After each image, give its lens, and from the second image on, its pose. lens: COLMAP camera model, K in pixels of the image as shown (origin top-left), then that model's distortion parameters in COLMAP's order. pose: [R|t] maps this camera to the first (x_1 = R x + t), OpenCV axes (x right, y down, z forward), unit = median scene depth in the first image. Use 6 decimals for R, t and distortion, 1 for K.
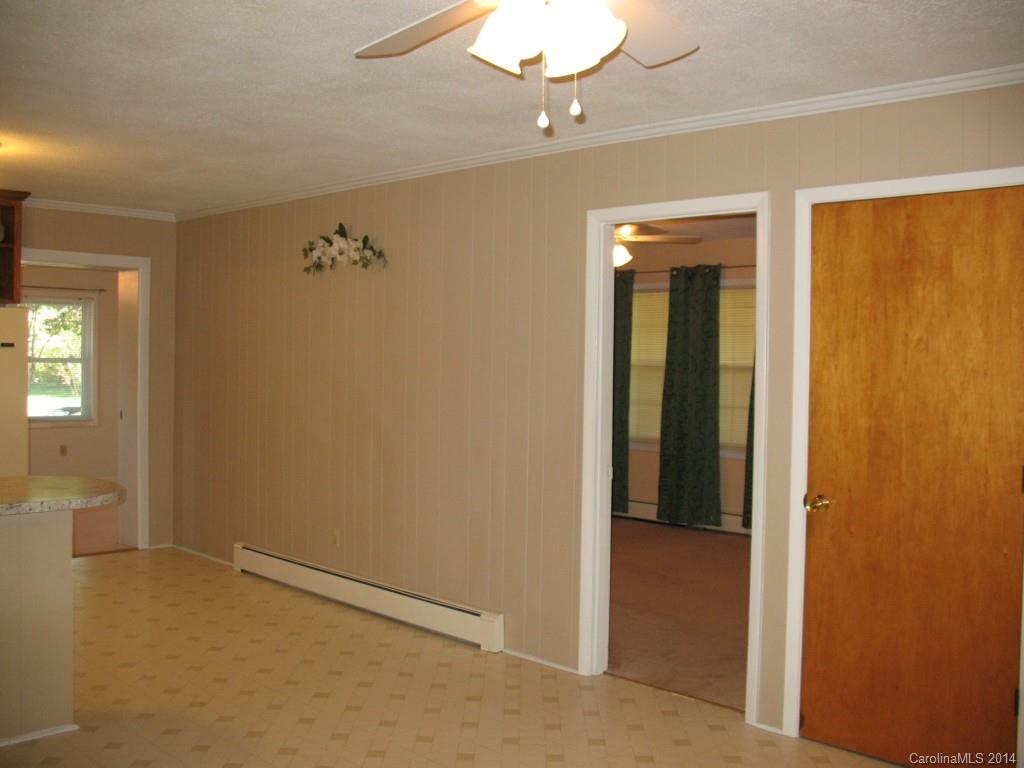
lens RADIAL K [[1070.5, 0, 512.0], [0, 1070.5, 384.0], [0, 0, 1]] dist [-0.173912, 0.199109]
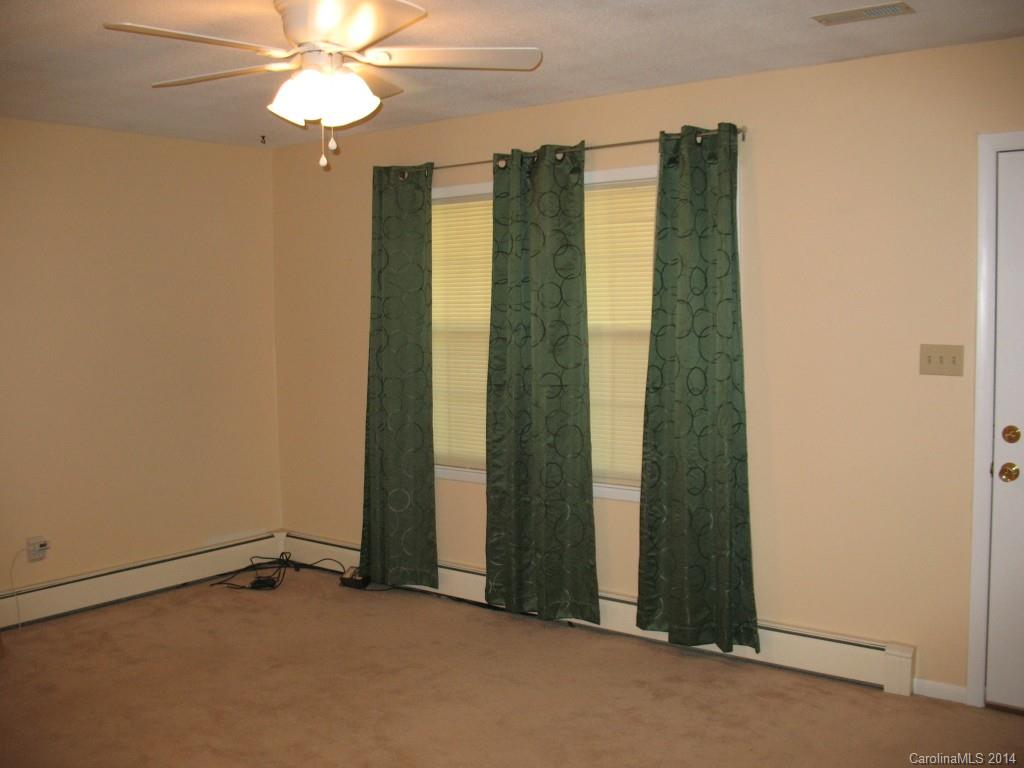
lens RADIAL K [[1070.5, 0, 512.0], [0, 1070.5, 384.0], [0, 0, 1]] dist [-0.173912, 0.199109]
pose [[0.989981, -0.038327, 0.135900, 0.079361], [0.032700, 0.998523, 0.043397, -0.014093], [-0.137362, -0.038518, 0.989772, 0.451057]]
